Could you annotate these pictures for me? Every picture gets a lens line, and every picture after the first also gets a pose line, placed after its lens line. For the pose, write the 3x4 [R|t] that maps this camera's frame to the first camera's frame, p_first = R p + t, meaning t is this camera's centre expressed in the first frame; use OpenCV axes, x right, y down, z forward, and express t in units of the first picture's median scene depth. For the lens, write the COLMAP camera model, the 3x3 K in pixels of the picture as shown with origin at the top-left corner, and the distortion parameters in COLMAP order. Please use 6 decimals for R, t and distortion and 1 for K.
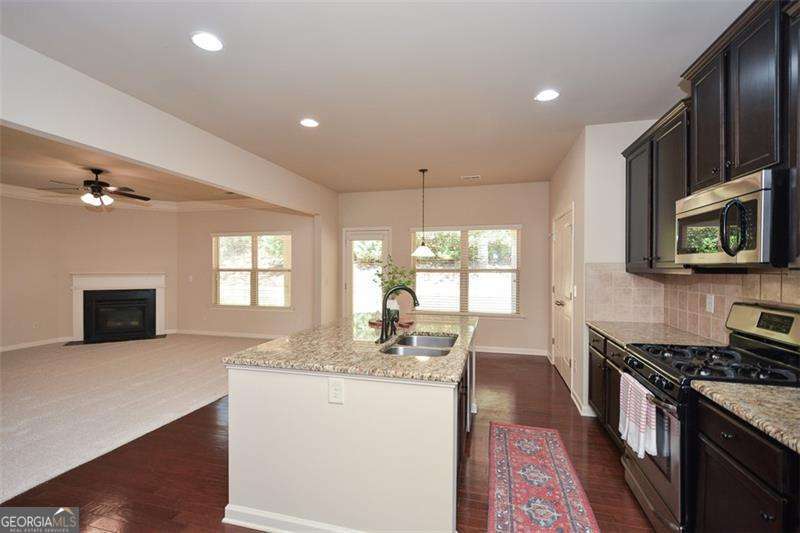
lens RADIAL K [[353.6, 0, 395.7], [0, 353.6, 270.2], [0, 0, 1]] dist [-0.000537, -0.001494]
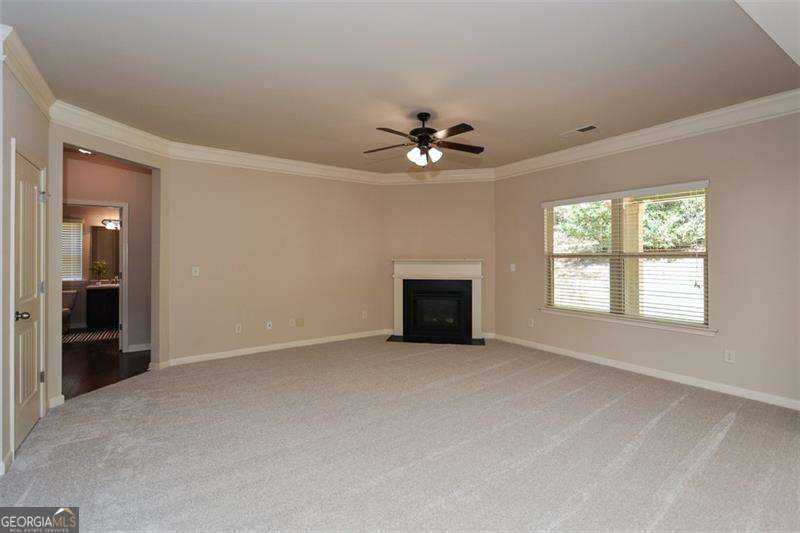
lens RADIAL K [[353.6, 0, 403.0], [0, 353.6, 259.1], [0, 0, 1]] dist [-0.000537, -0.001494]
pose [[0.768466, -0.001879, -0.639888, -0.306244], [-0.000304, 0.999995, -0.003302, 0.009897], [0.639891, 0.002732, 0.768461, 0.307643]]
